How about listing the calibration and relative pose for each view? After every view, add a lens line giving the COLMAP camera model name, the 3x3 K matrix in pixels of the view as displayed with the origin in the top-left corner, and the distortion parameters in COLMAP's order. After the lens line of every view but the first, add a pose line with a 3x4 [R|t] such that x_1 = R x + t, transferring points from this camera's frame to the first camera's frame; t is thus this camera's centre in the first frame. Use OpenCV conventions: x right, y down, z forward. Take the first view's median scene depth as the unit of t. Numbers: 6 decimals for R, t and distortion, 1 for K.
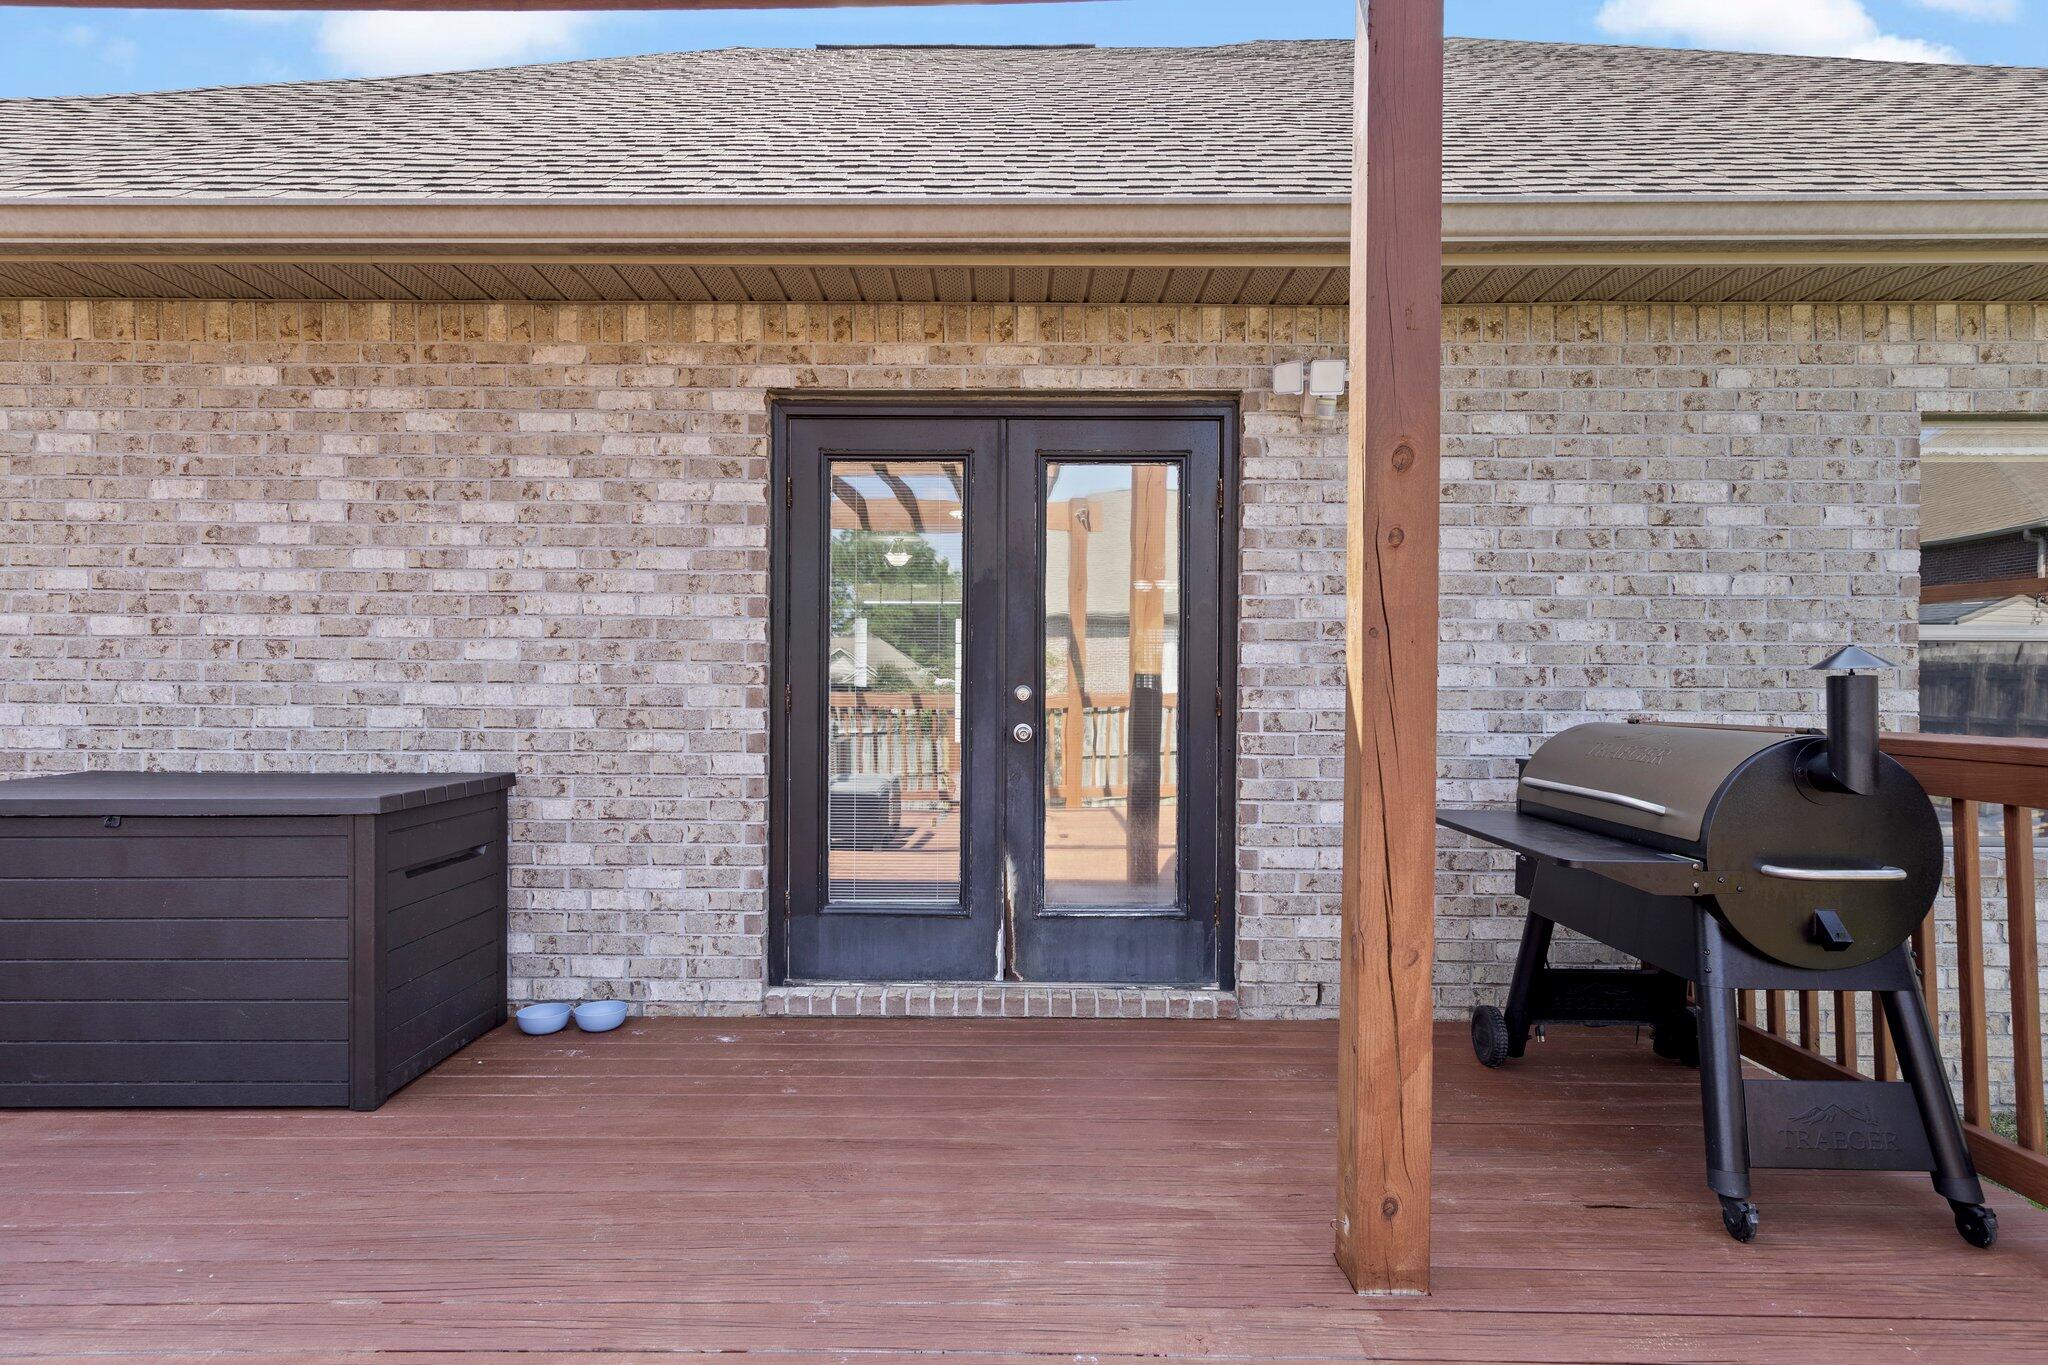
lens RADIAL K [[1027.5, 0, 1023.8], [0, 1027.5, 684.5], [0, 0, 1]] dist [0.006105, 0.001043]
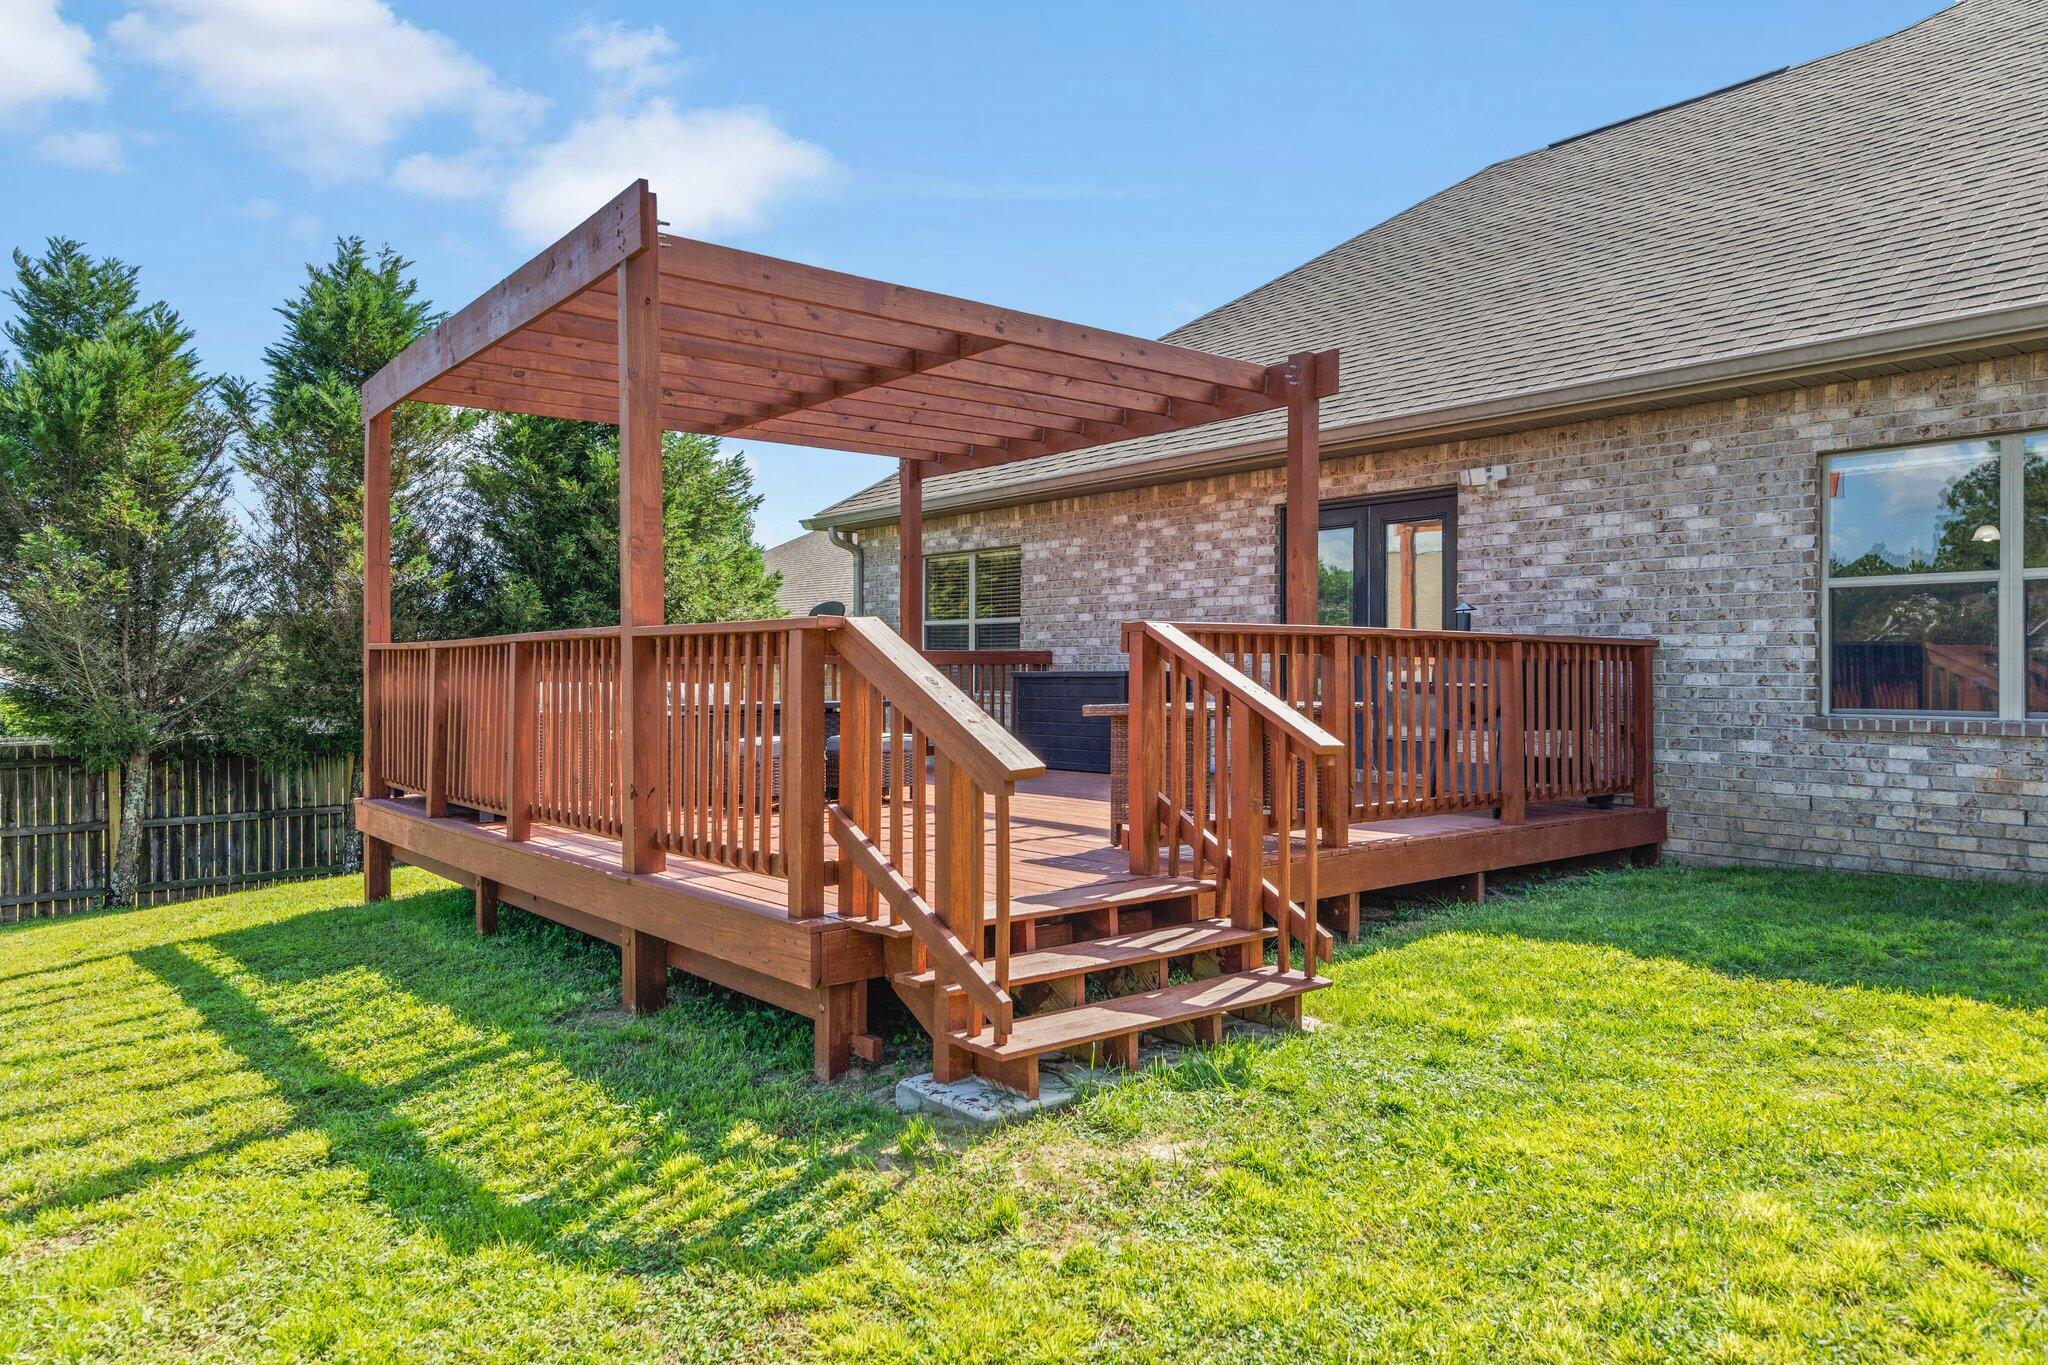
lens RADIAL K [[1326.5, 0, 1015.7], [0, 1326.5, 677.2], [0, 0, 1]] dist [0.023727, -0.000093]
pose [[0.638855, 0.000195, -0.769327, 1.684682], [-0.001981, 0.999997, -0.001391, 0.105504], [0.769325, 0.002413, 0.638853, -1.362409]]
